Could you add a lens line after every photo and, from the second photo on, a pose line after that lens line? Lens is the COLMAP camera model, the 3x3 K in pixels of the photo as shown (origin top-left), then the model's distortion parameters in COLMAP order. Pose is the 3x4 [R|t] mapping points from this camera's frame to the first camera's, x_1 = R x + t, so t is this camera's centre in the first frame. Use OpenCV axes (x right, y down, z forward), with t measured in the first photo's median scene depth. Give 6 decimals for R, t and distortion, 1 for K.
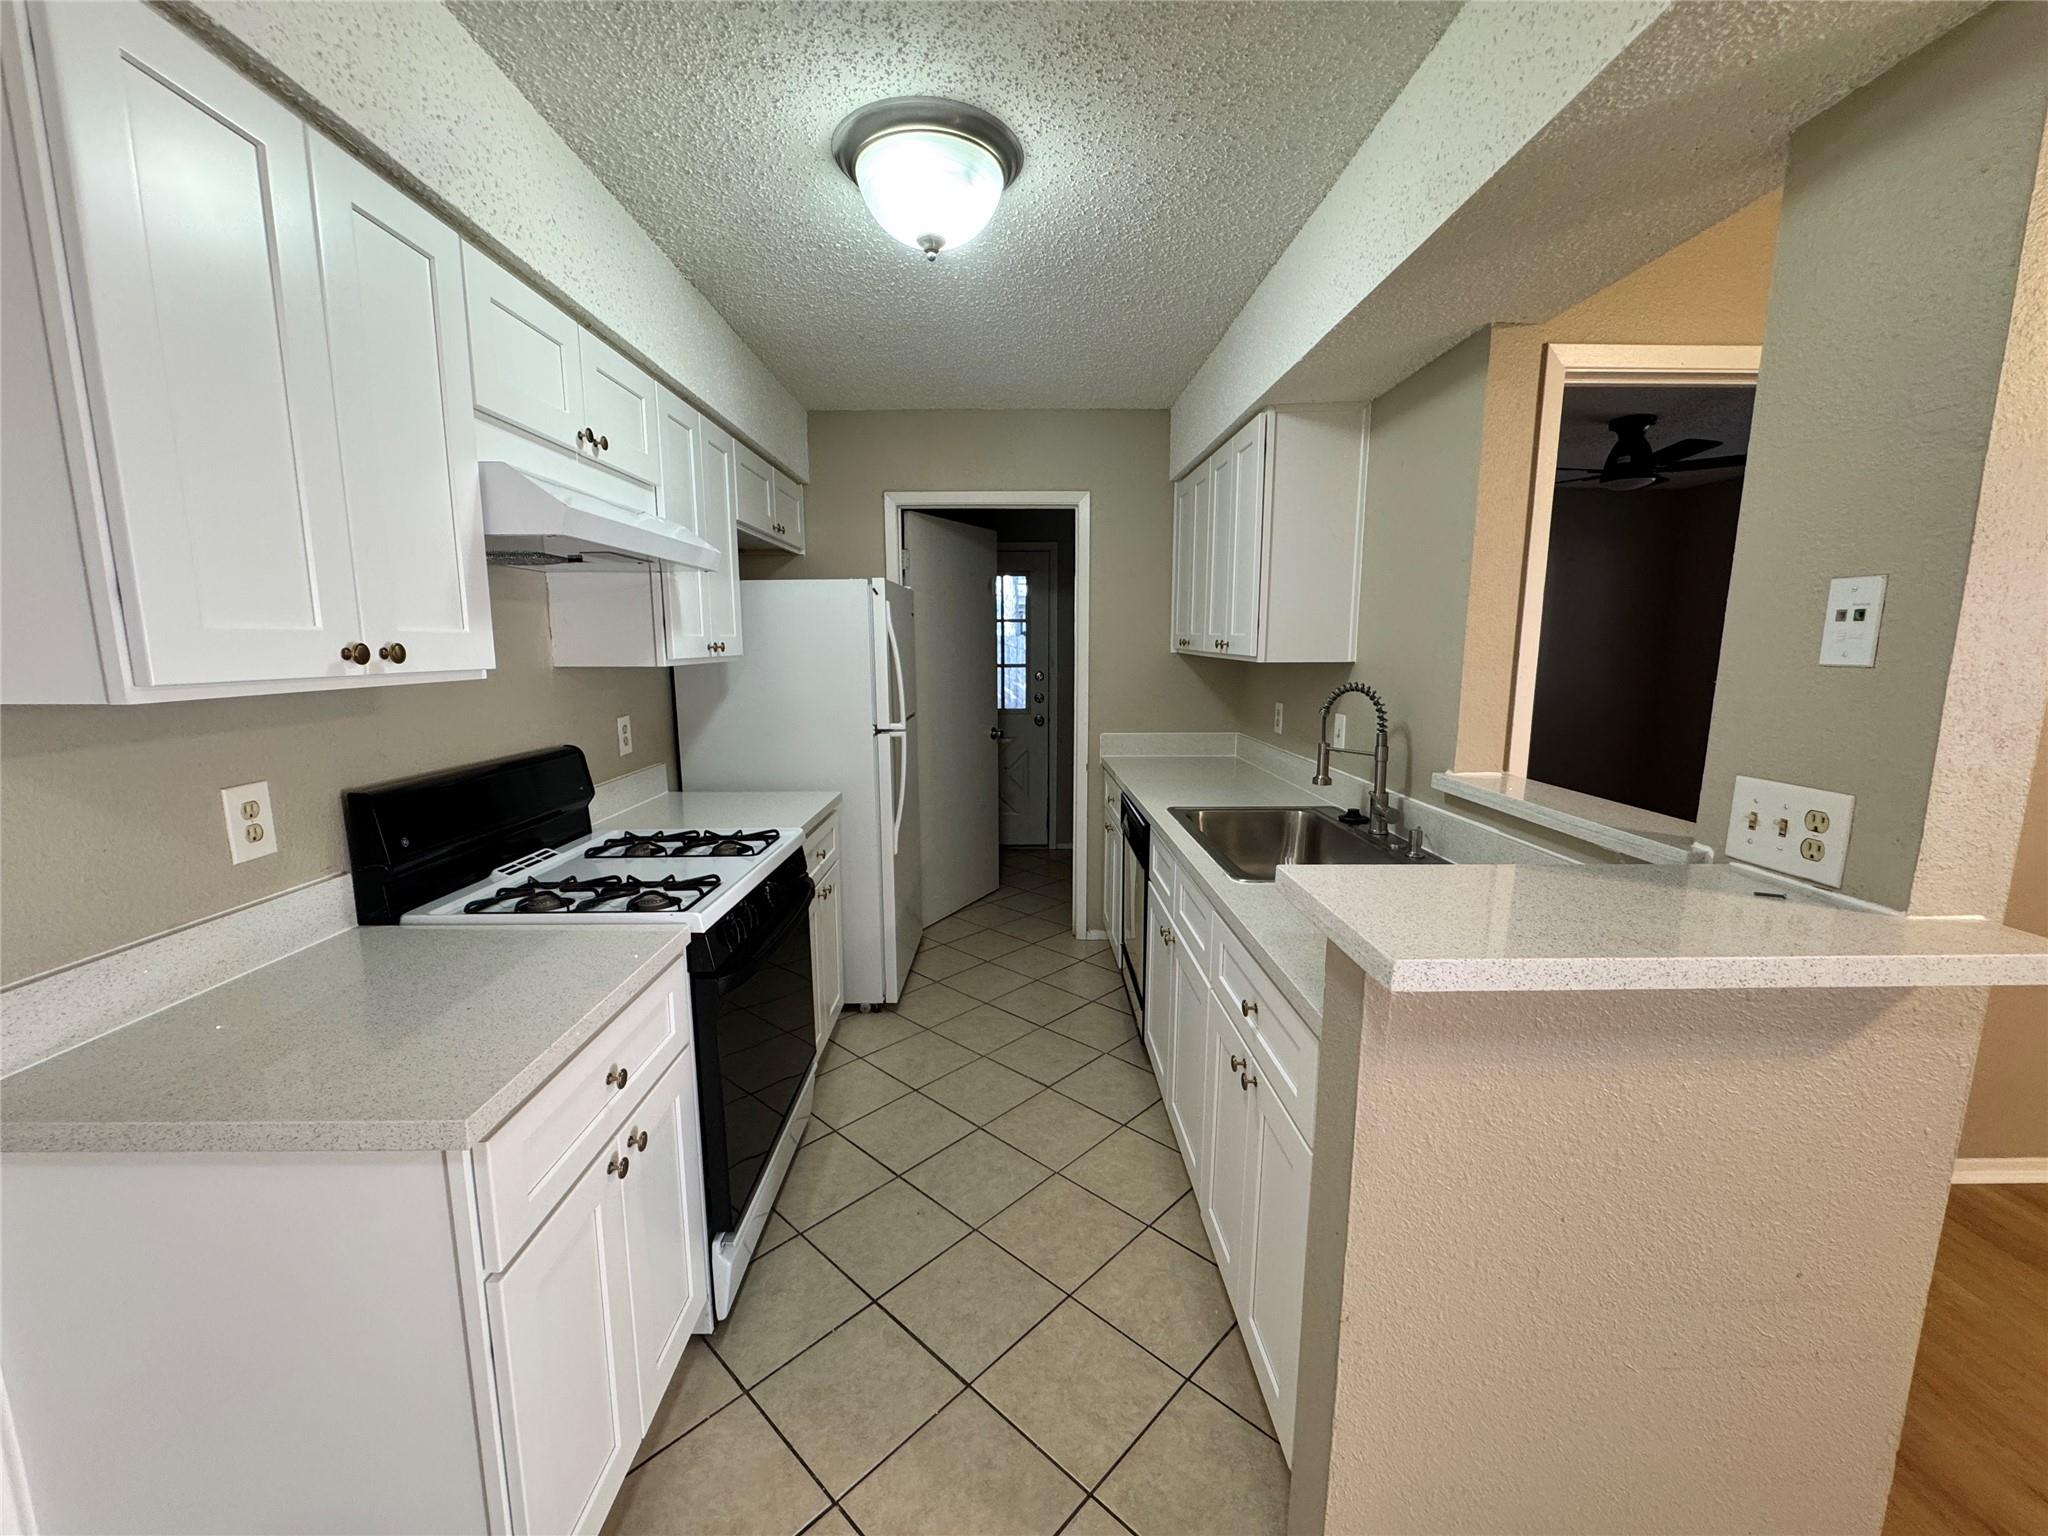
lens RADIAL K [[819.0, 0, 1029.9], [0, 819.0, 765.5], [0, 0, 1]] dist [-0.003817, 0.000199]
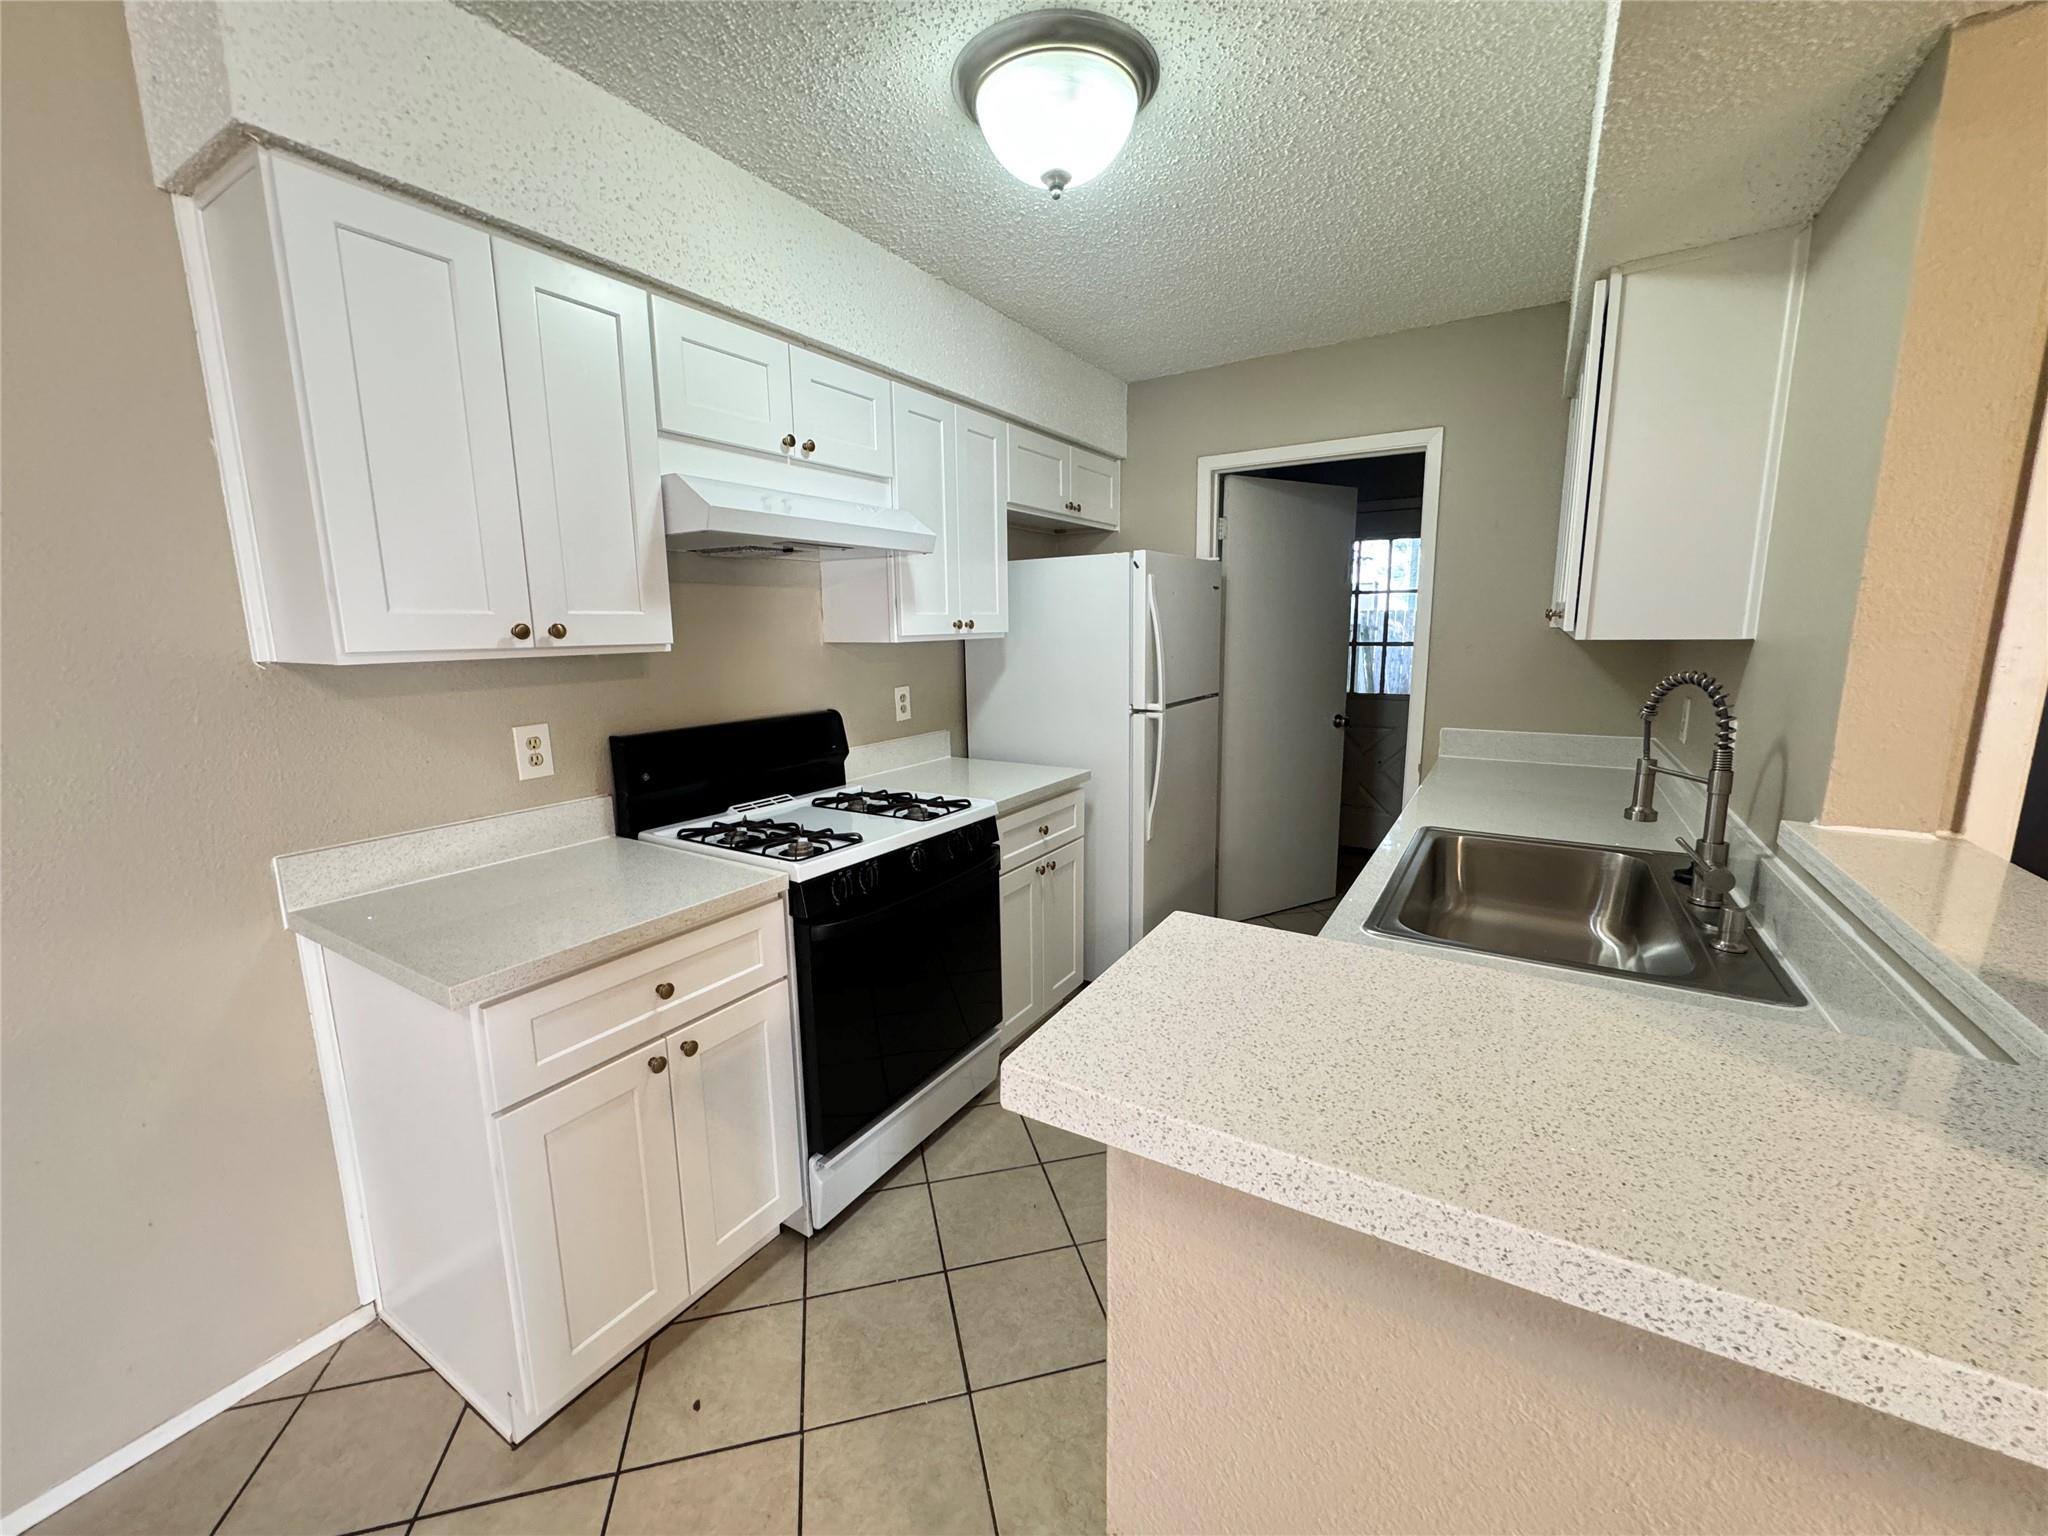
lens RADIAL K [[819.0, 0, 1021.5], [0, 819.0, 765.9], [0, 0, 1]] dist [-0.003817, 0.000199]
pose [[0.839164, 0.083729, -0.537396, 0.363424], [-0.069345, 0.996486, 0.046972, -0.021906], [0.539440, -0.002152, 0.842021, 0.188973]]
